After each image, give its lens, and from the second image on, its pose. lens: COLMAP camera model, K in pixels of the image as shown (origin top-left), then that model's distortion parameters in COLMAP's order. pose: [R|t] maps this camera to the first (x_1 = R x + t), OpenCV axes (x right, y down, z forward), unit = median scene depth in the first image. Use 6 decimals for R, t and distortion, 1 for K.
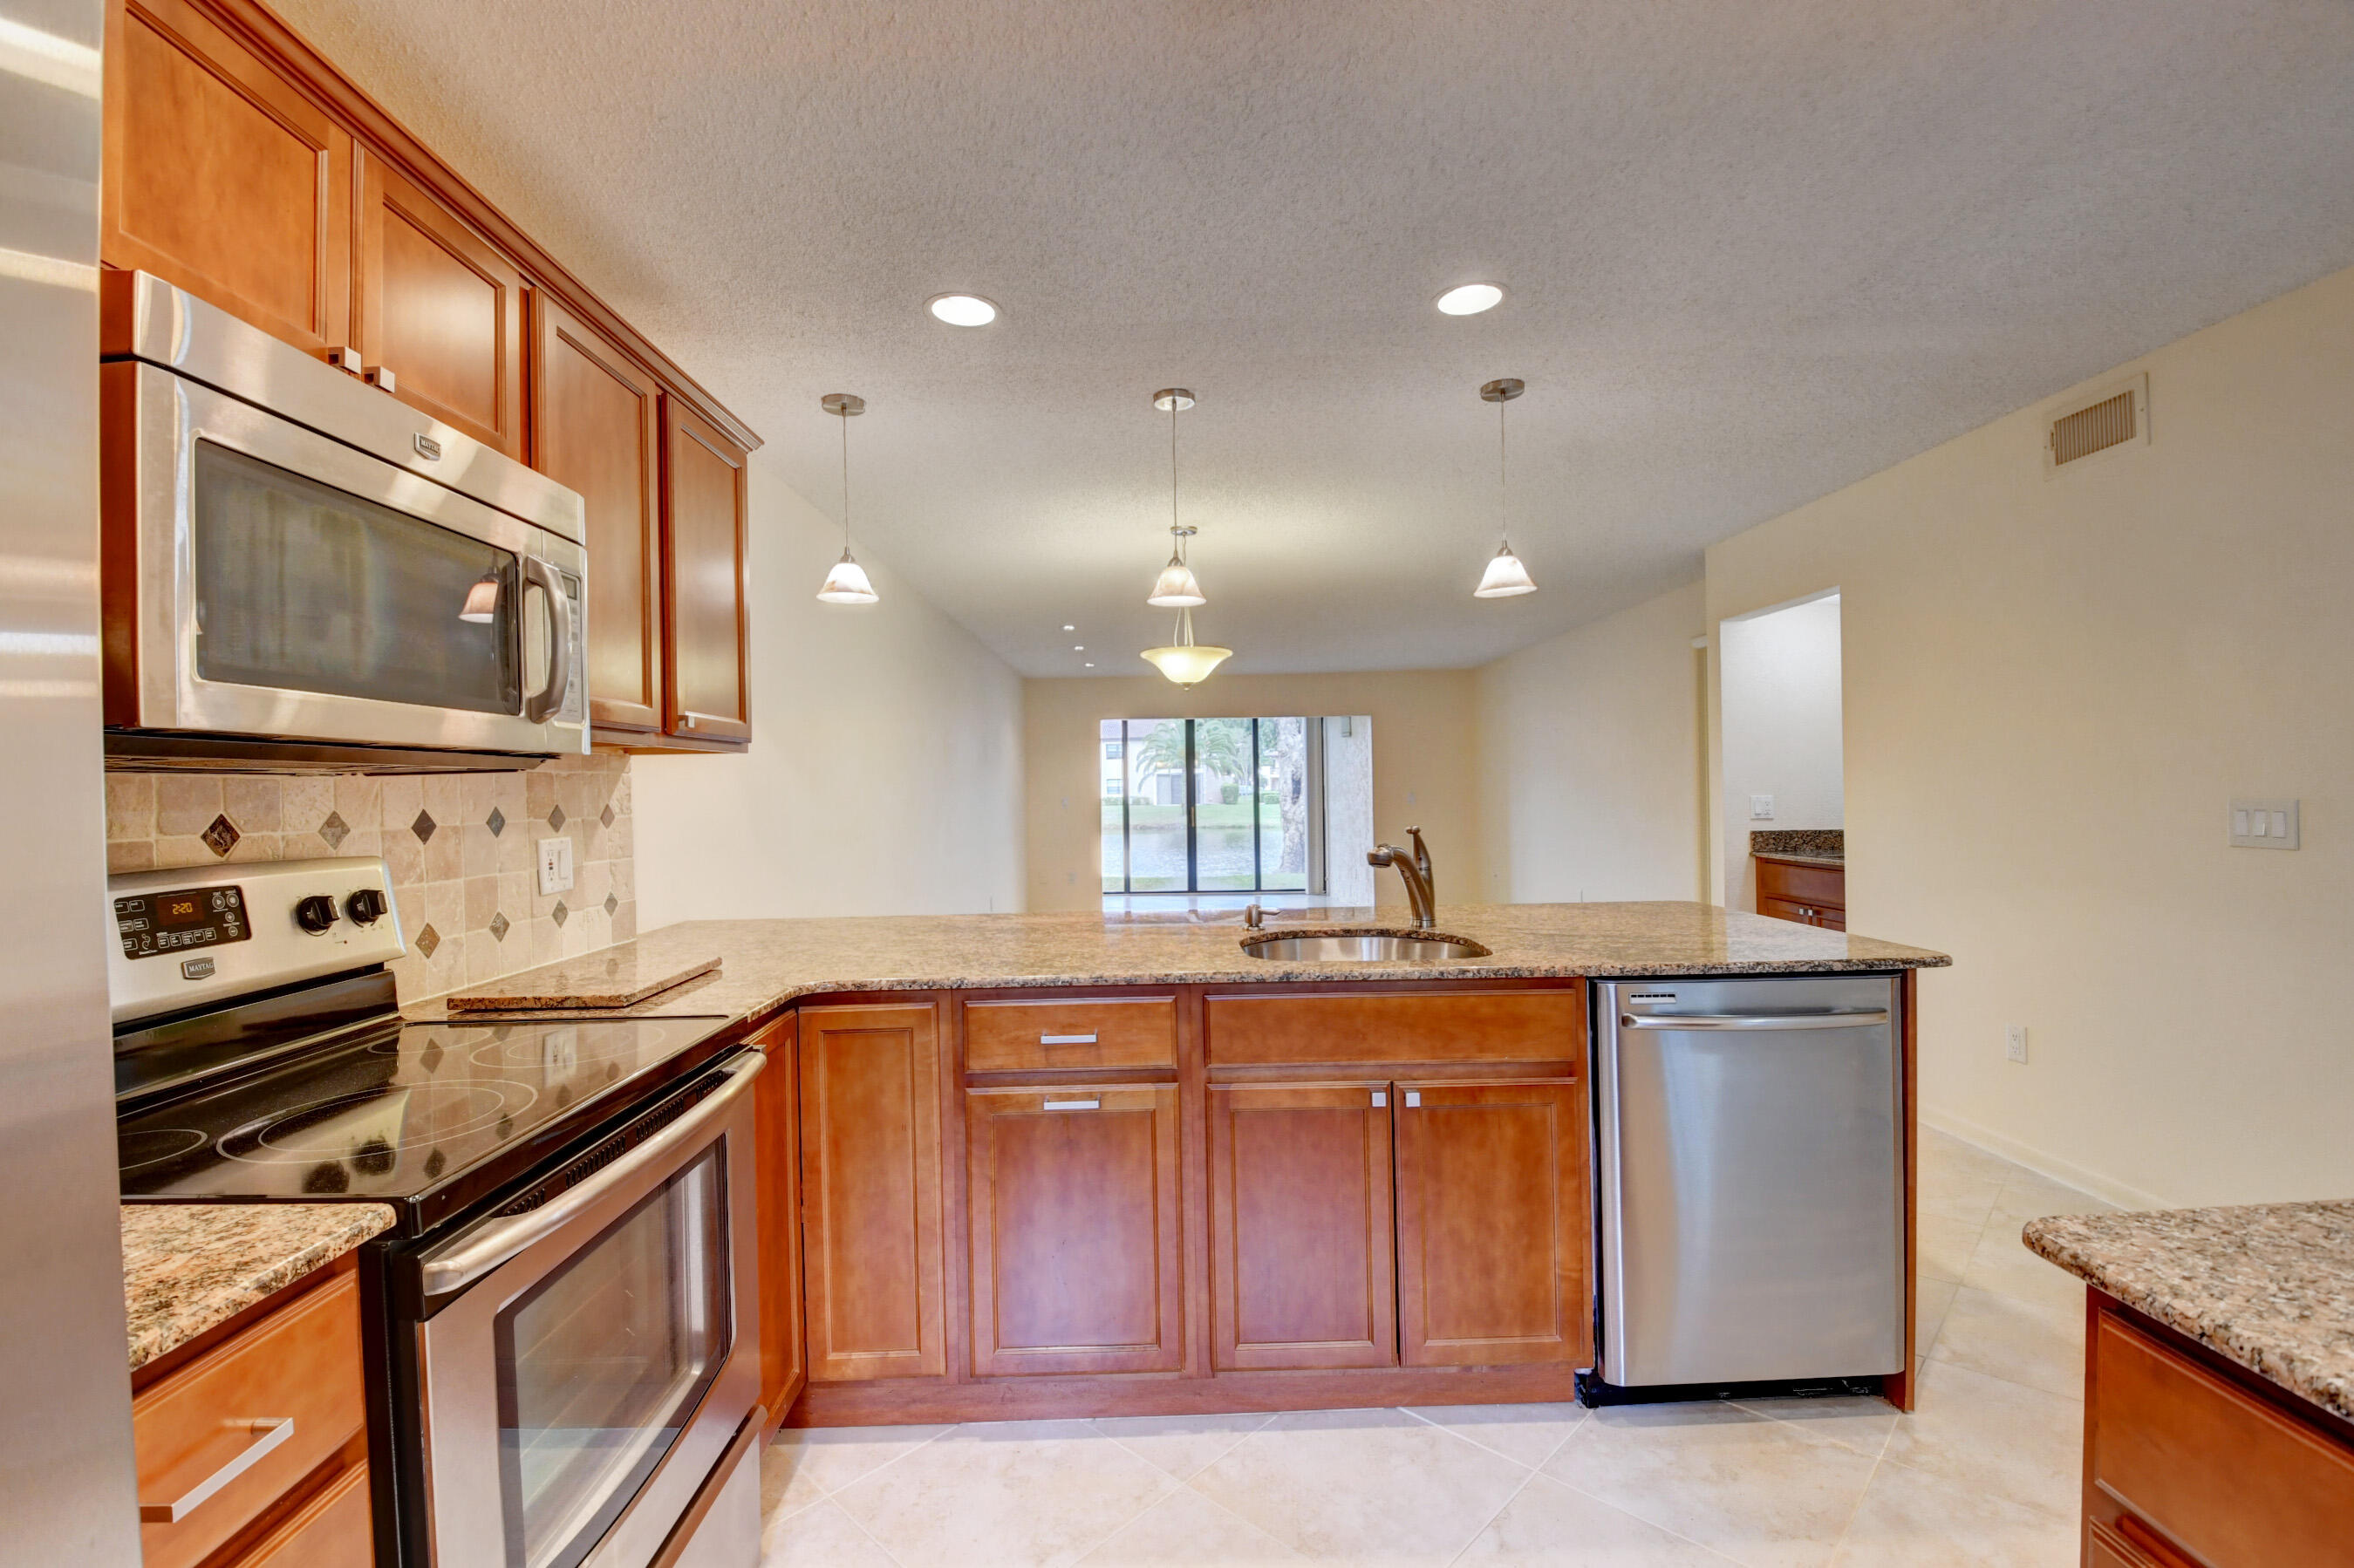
lens RADIAL K [[1034.3, 0, 1165.9], [0, 1034.3, 787.8], [0, 0, 1]] dist [0.026412, -0.039531]
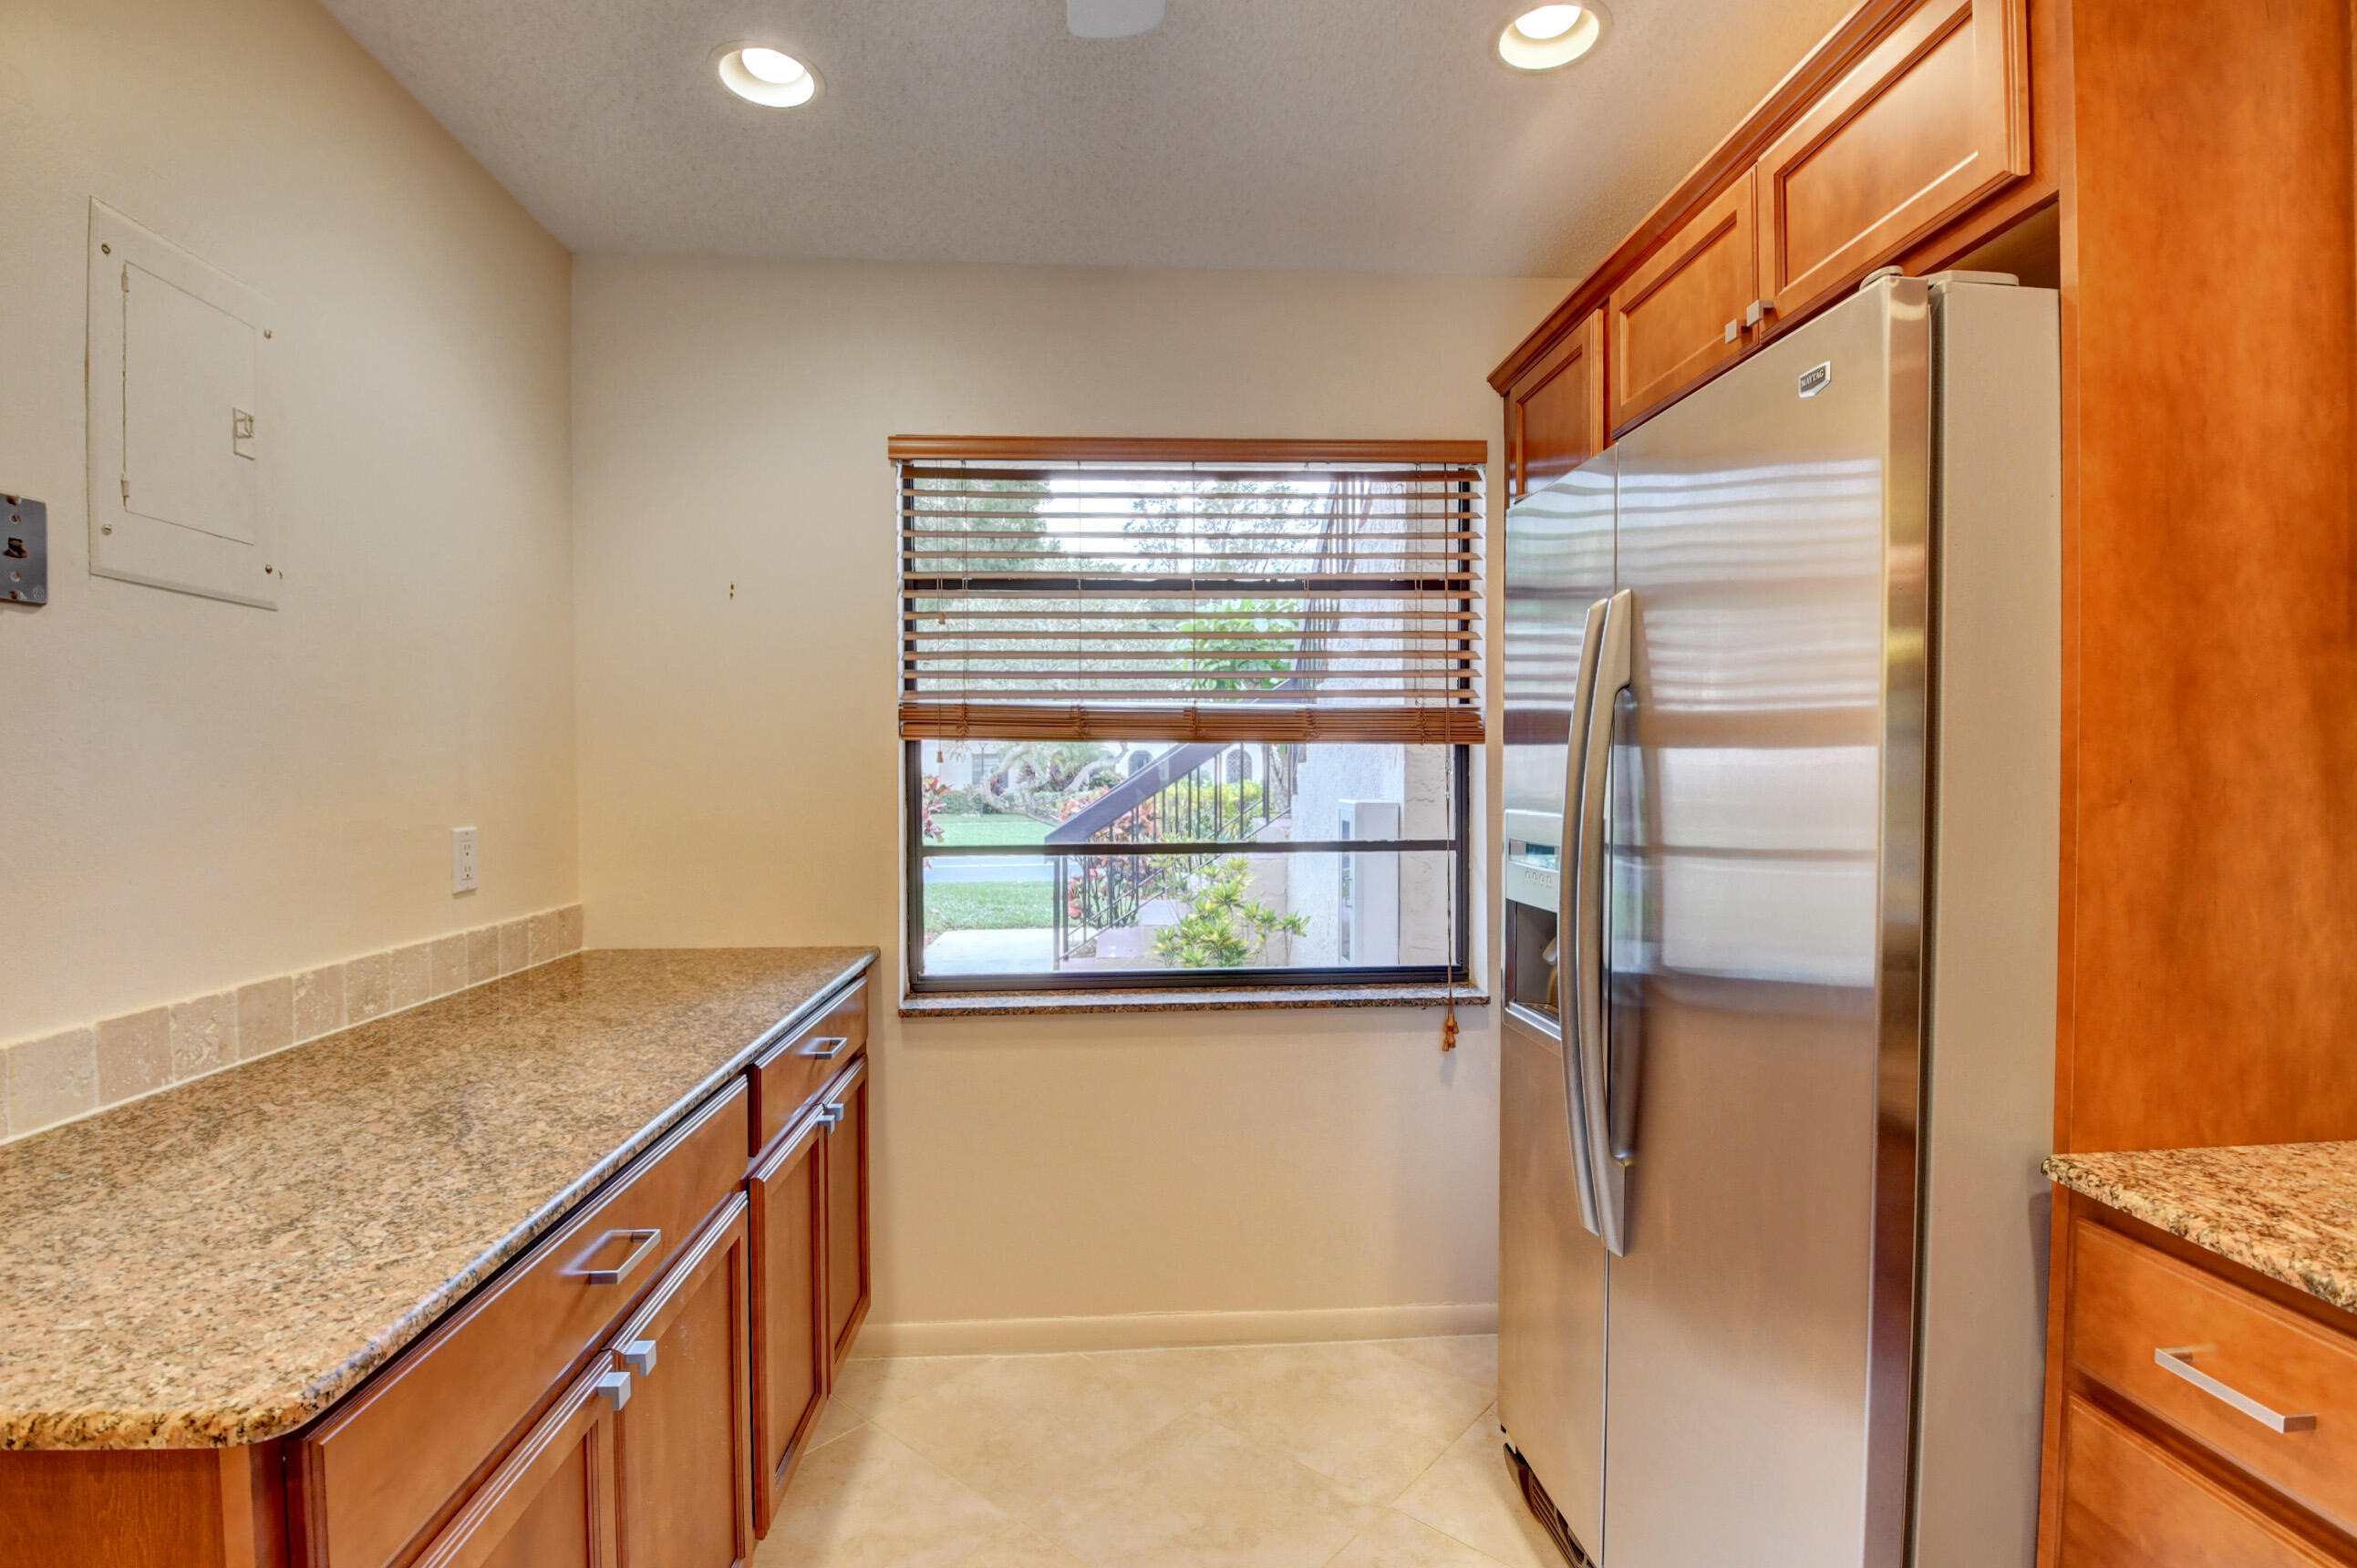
lens RADIAL K [[1084.7, 0, 1165.2], [0, 1084.7, 791.8], [0, 0, 1]] dist [0.011868, -0.024479]
pose [[-0.998941, 0.022925, -0.039888, 0.093970], [0.022169, 0.999568, 0.019289, -0.009487], [0.040313, 0.018385, -0.999018, 0.761463]]
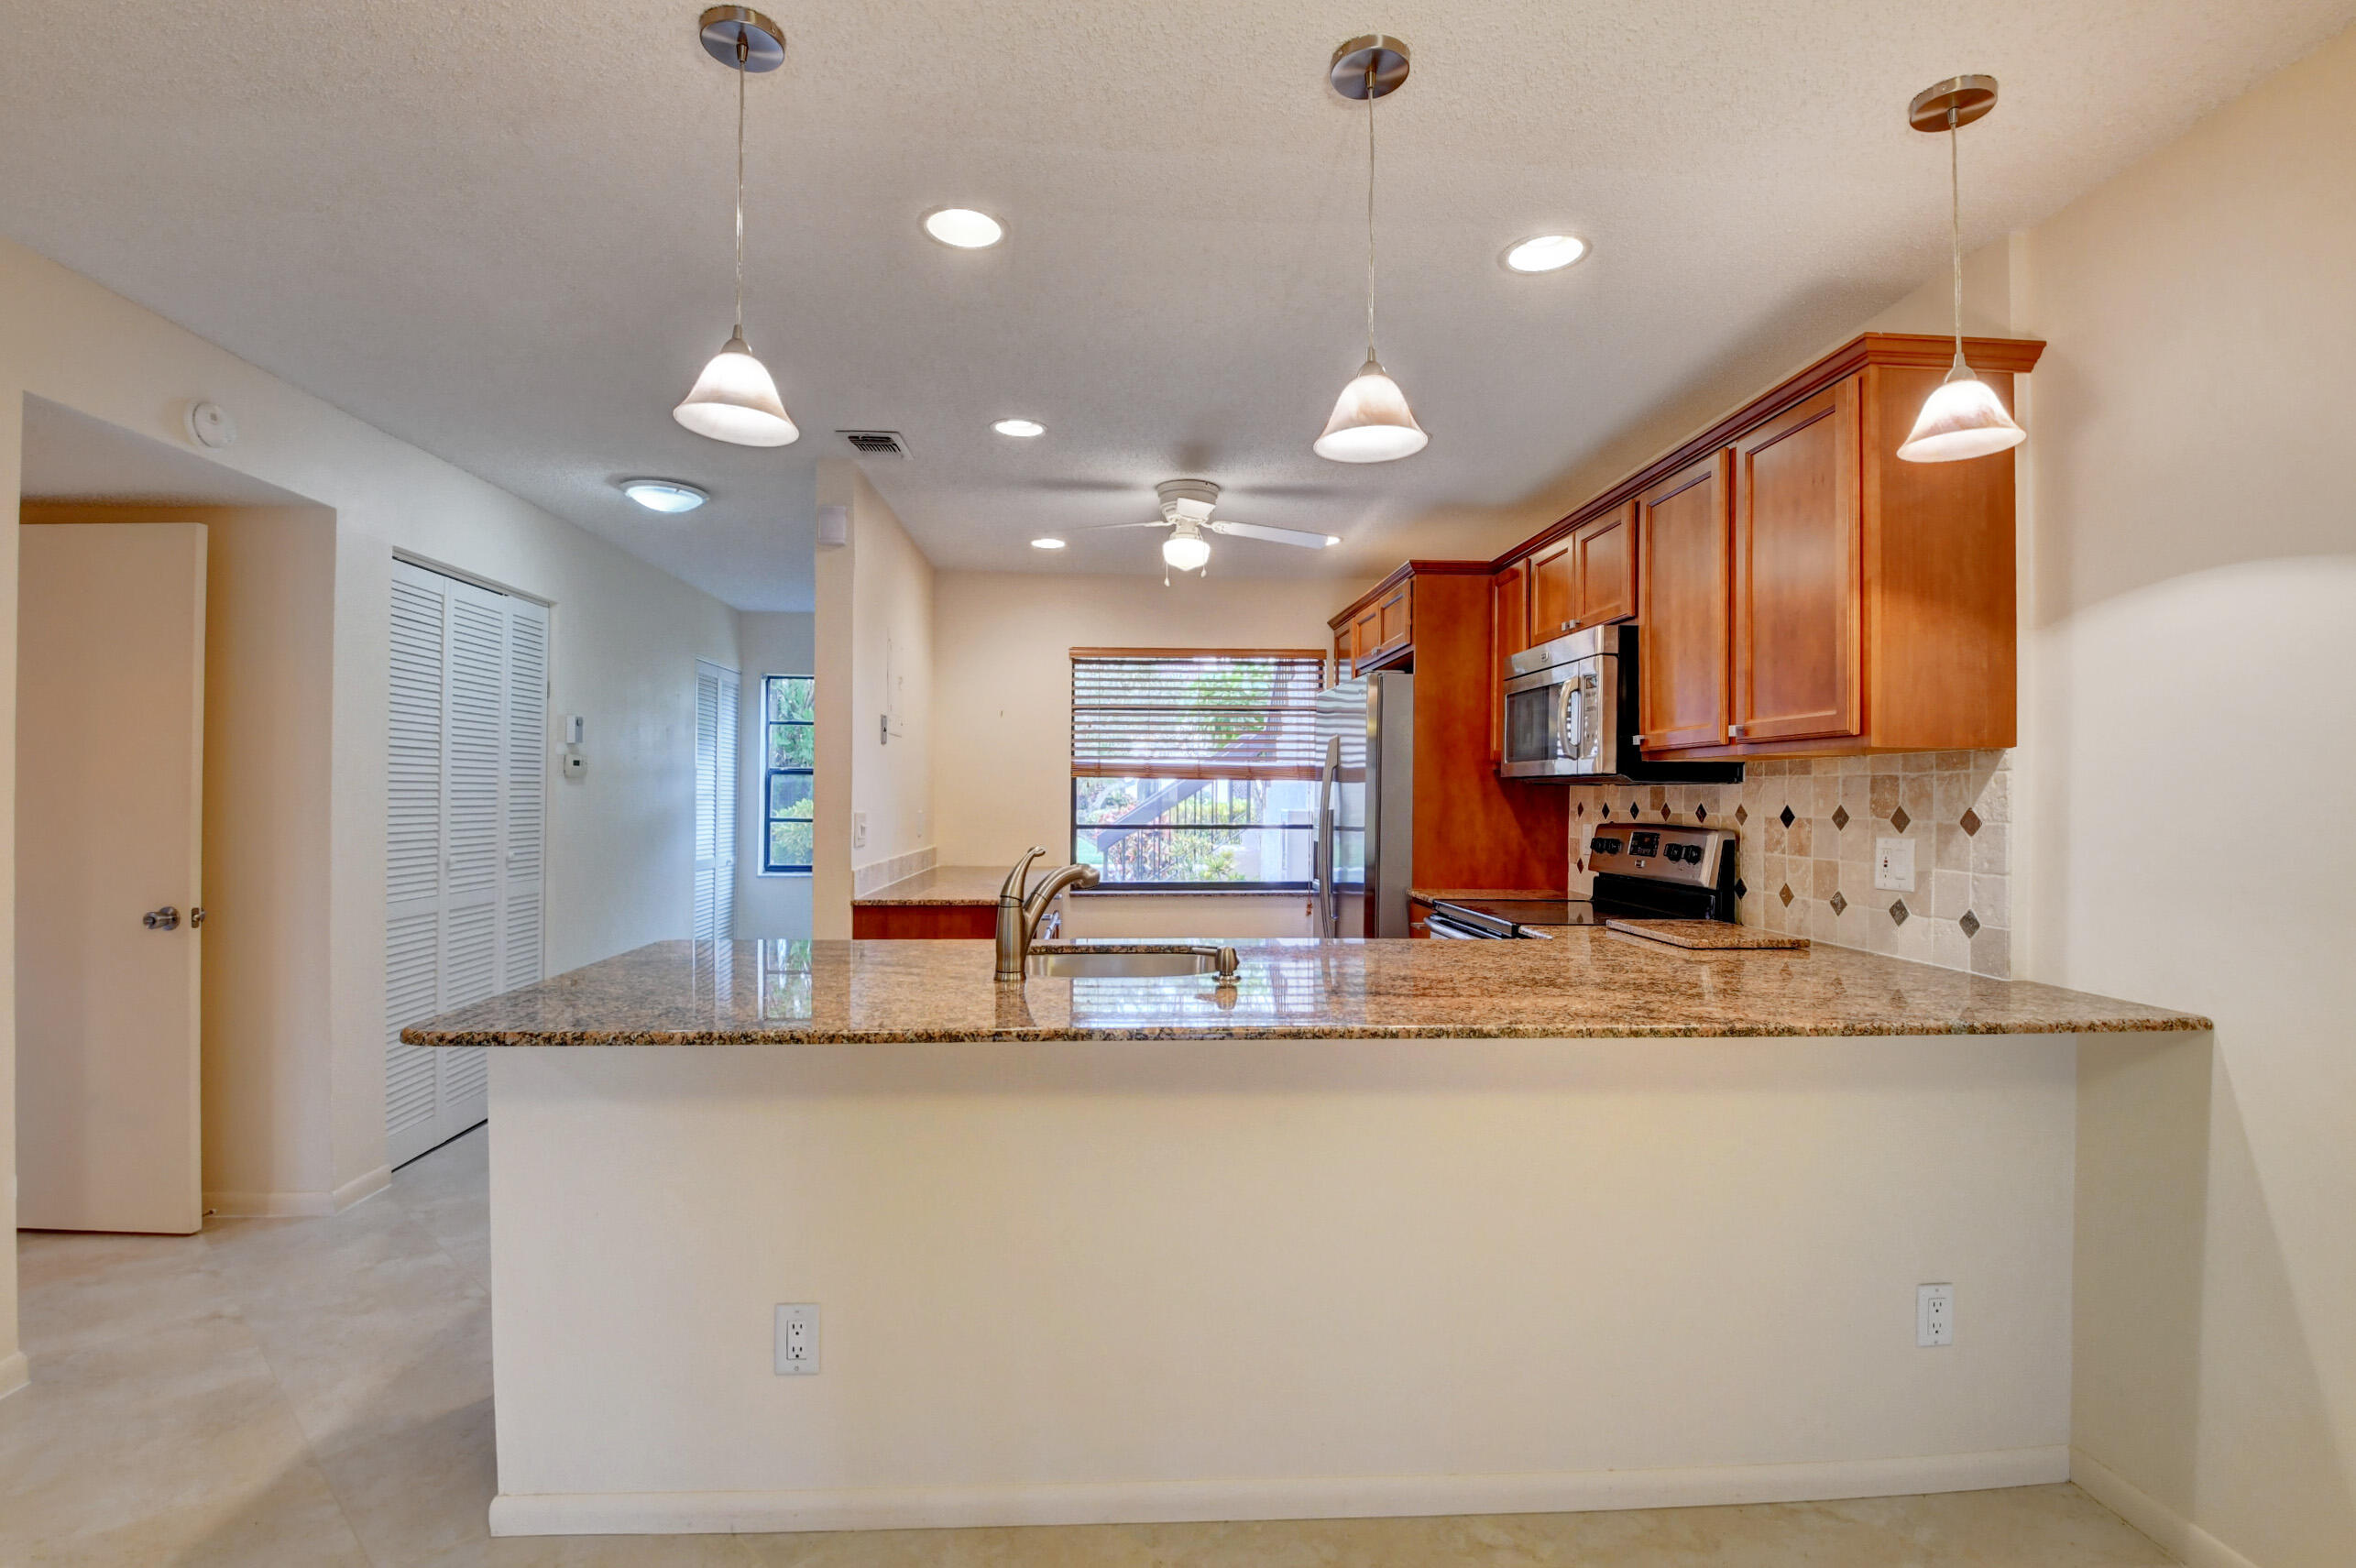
lens RADIAL K [[1076.2, 0, 1159.7], [0, 1076.2, 791.4], [0, 0, 1]] dist [0.032193, -0.025464]
pose [[-0.999277, 0.013092, -0.035702, 0.210560], [0.013212, 0.999908, -0.003119, -0.005214], [0.035658, -0.003589, -0.999358, 2.344317]]
